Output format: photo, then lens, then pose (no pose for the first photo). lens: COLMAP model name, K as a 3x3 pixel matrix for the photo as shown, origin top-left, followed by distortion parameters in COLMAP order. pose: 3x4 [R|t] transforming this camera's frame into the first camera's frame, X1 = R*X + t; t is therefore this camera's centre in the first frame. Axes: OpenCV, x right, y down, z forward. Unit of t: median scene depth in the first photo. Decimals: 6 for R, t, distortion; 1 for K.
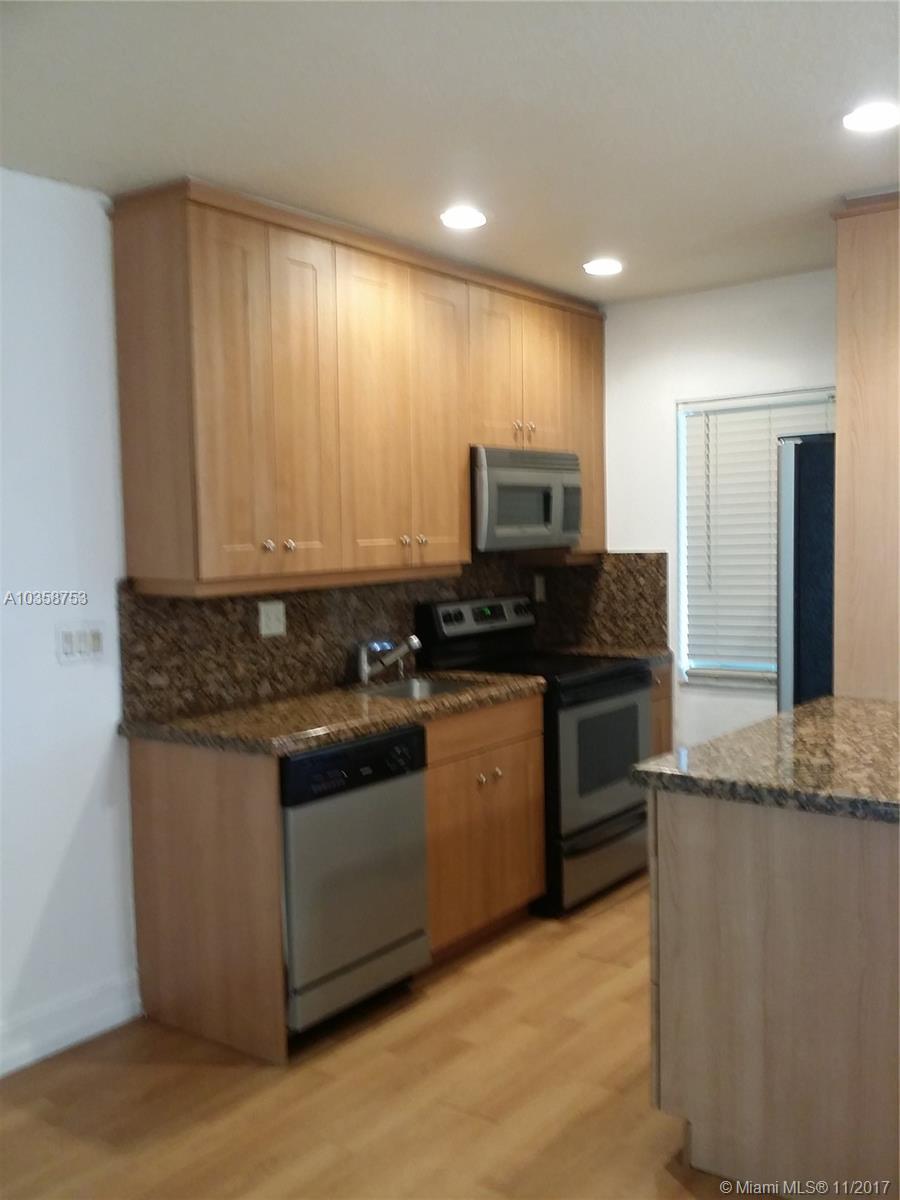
lens RADIAL K [[1072.6, 0, 451.4], [0, 1072.6, 622.3], [0, 0, 1]] dist [0.051370, -0.001783]
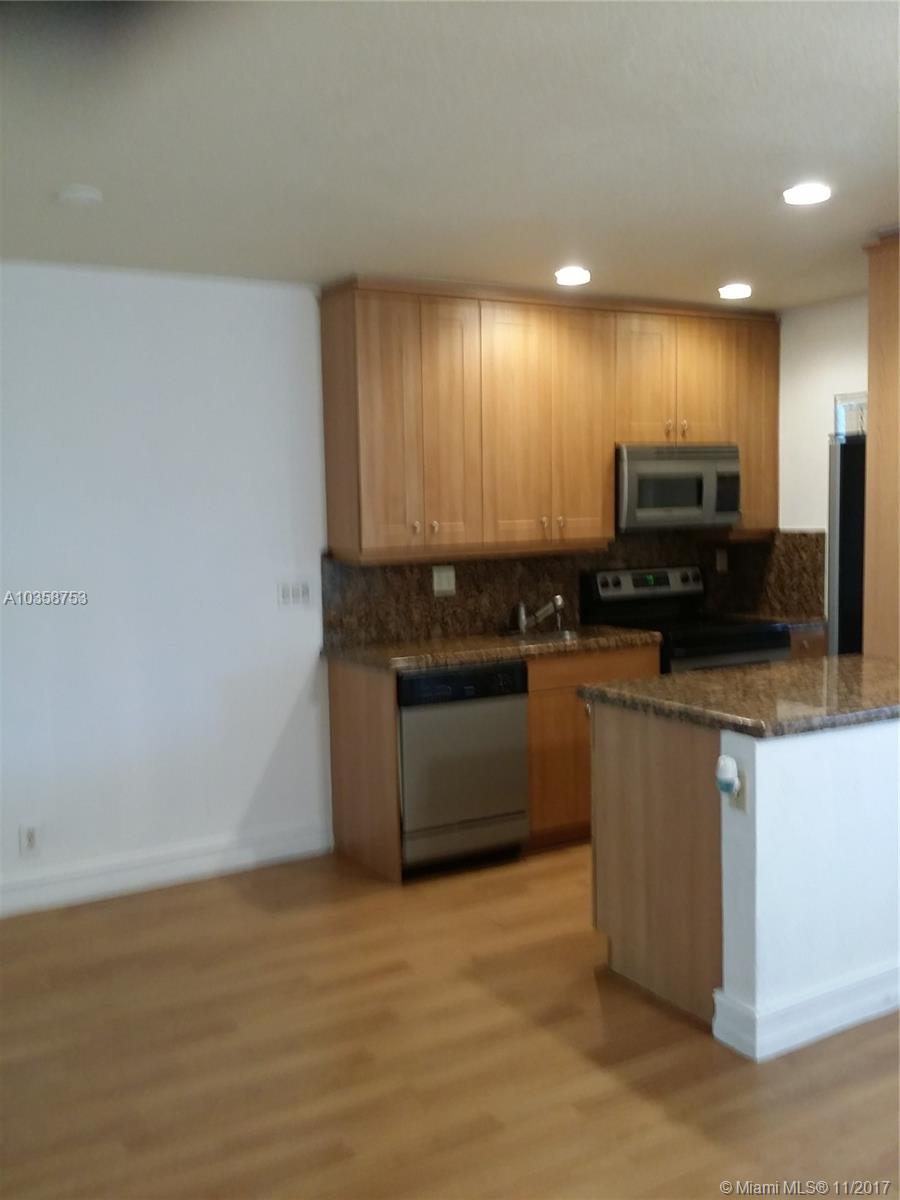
lens RADIAL K [[1092.4, 0, 450.0], [0, 1092.4, 600.0], [0, 0, 1]] dist [-0.001396, -0.001880]
pose [[0.916911, 0.030451, -0.397928, 0.372253], [-0.027528, 0.999536, 0.013058, 0.003744], [0.398141, -0.001019, 0.917324, -0.246491]]
